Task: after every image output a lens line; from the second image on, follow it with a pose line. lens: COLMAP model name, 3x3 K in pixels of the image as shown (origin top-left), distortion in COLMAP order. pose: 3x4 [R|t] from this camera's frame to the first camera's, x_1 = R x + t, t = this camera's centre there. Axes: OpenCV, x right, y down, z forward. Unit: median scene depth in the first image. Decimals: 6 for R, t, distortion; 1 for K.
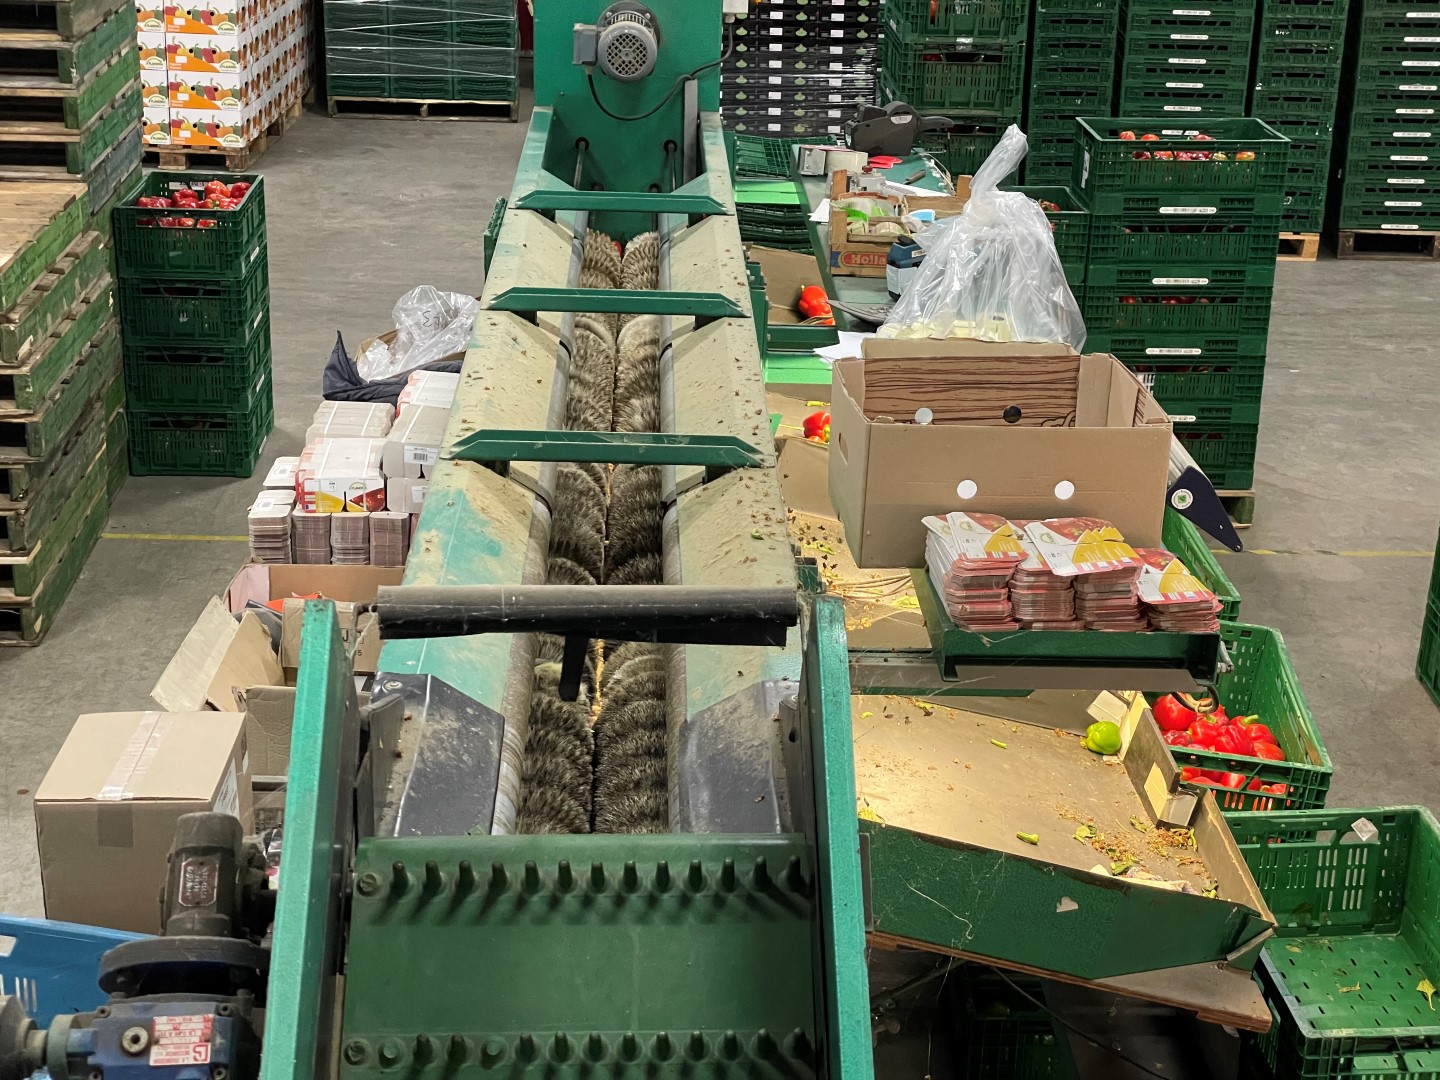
lens RADIAL K [[2167.8, 0, 722.2], [0, 2167.8, 530.1], [0, 0, 1]] dist [0.095959, 0.000000]
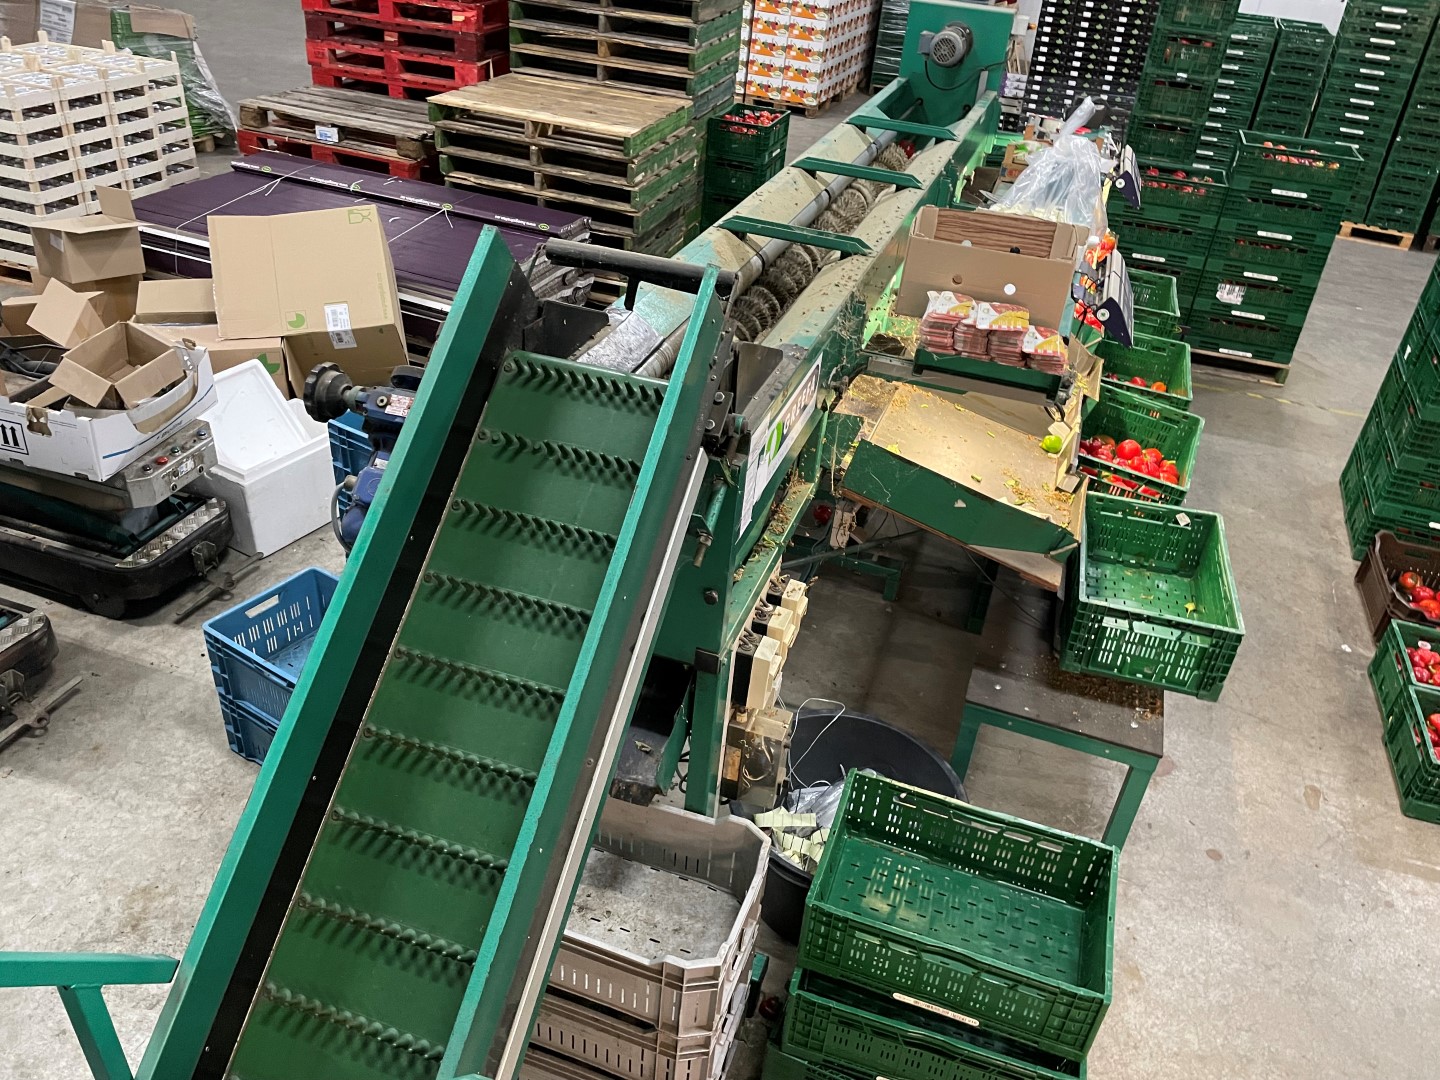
lens RADIAL K [[1092.1, 0, 707.8], [0, 1092.1, 554.2], [0, 0, 1]] dist [0.067643, -0.090738]
pose [[0.932876, 0.233207, -0.274511, 0.107617], [-0.175539, 0.959833, 0.218875, 0.018417], [0.314528, -0.155995, 0.936343, -0.003351]]
